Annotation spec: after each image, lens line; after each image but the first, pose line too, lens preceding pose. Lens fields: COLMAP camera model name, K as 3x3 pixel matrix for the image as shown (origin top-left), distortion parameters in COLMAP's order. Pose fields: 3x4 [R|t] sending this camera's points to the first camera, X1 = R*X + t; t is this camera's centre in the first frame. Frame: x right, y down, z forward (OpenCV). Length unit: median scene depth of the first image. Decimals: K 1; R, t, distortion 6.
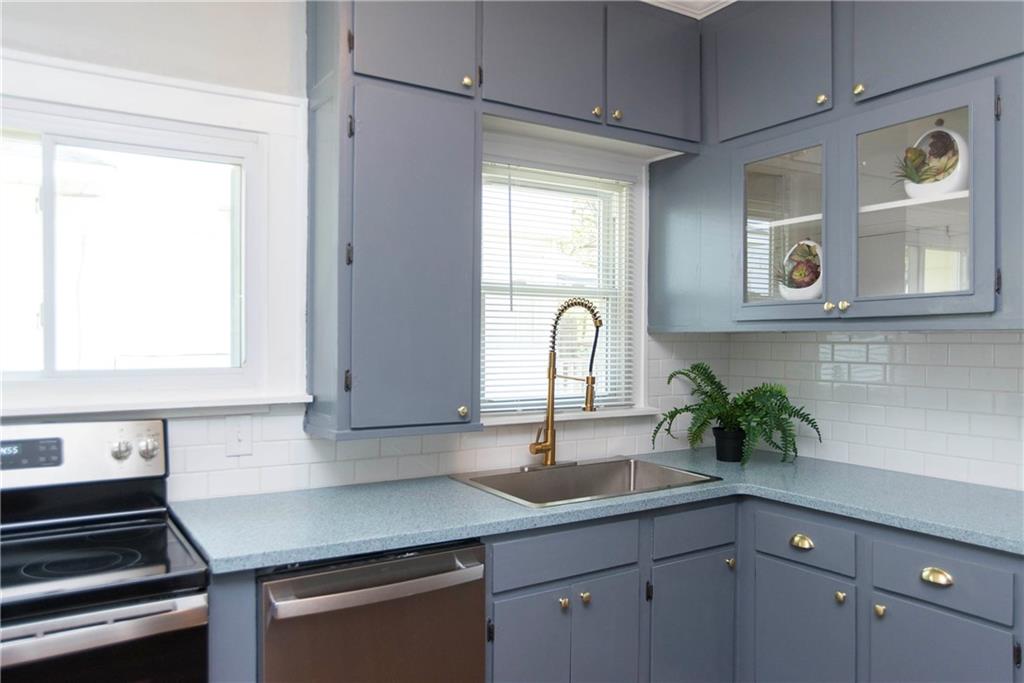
lens RADIAL K [[750.5, 0, 512.7], [0, 750.5, 348.9], [0, 0, 1]] dist [-0.043420, 0.036317]
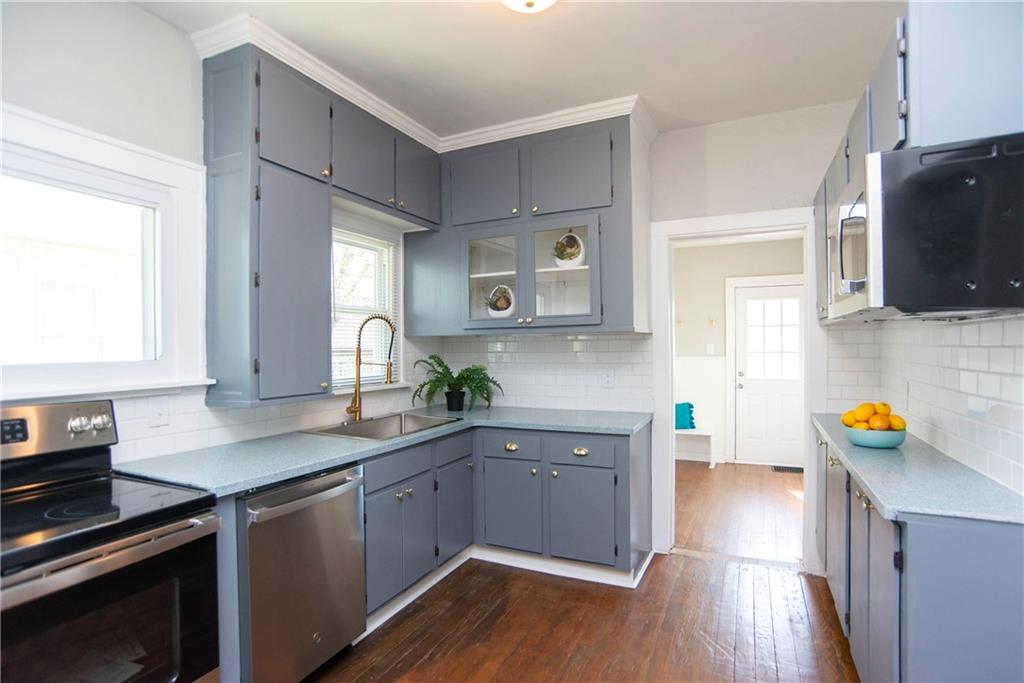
lens RADIAL K [[519.9, 0, 509.8], [0, 519.9, 348.2], [0, 0, 1]] dist [-0.075798, 0.042254]
pose [[0.844089, -0.012856, 0.536049, -0.283659], [0.019498, 0.999787, -0.006725, 0.019448], [-0.535848, 0.016128, 0.844160, -0.089442]]
